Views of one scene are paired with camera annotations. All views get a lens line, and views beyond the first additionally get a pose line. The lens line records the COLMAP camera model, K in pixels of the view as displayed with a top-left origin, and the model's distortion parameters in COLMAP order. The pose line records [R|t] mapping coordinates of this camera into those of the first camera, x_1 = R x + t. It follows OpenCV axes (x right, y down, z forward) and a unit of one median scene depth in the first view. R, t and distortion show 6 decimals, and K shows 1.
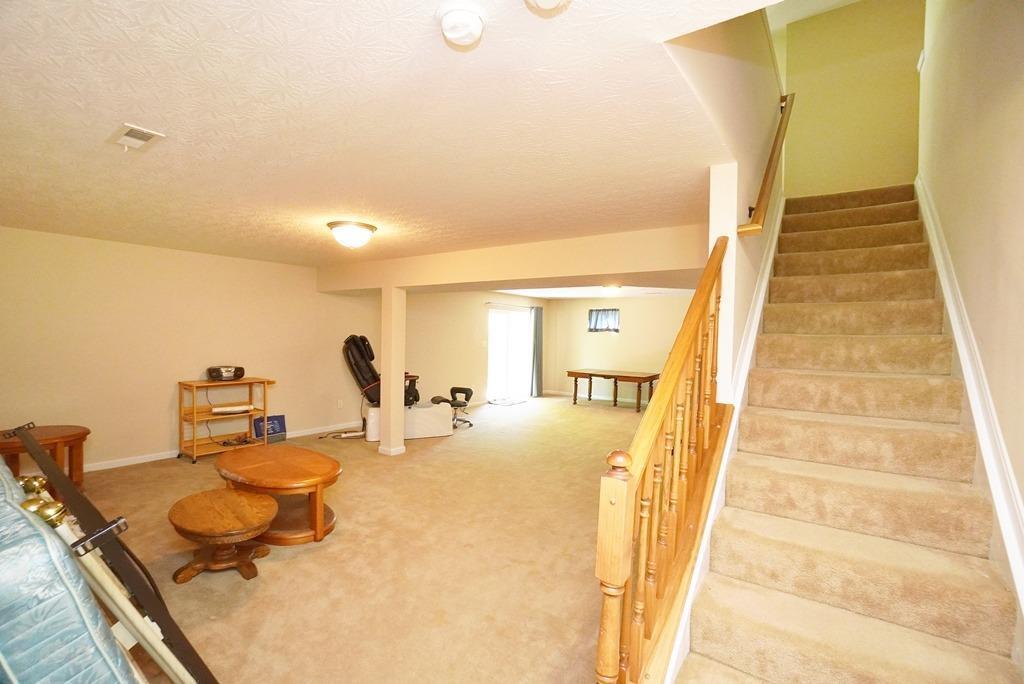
lens RADIAL K [[454.5, 0, 508.8], [0, 454.5, 344.2], [0, 0, 1]] dist [-0.058547, 0.021392]
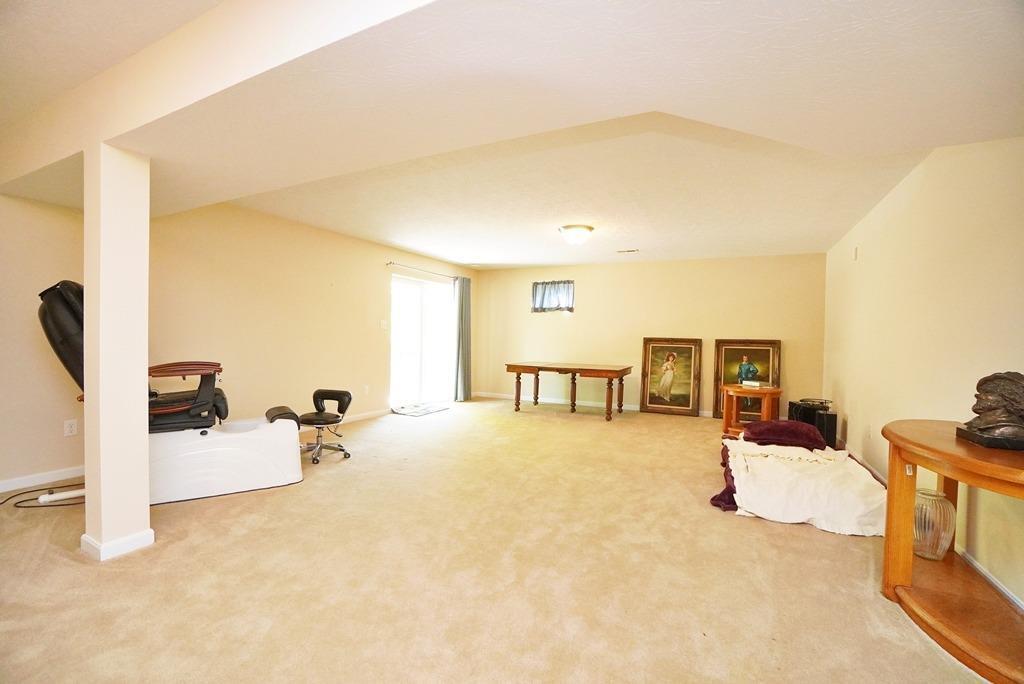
lens RADIAL K [[447.3, 0, 512.0], [0, 447.3, 342.0], [0, 0, 1]] dist [-0.060193, 0.019641]
pose [[0.985810, -0.003862, 0.167821, 0.021884], [0.005690, 0.999930, -0.010413, 0.032791], [-0.167769, 0.011220, 0.985762, 0.320233]]
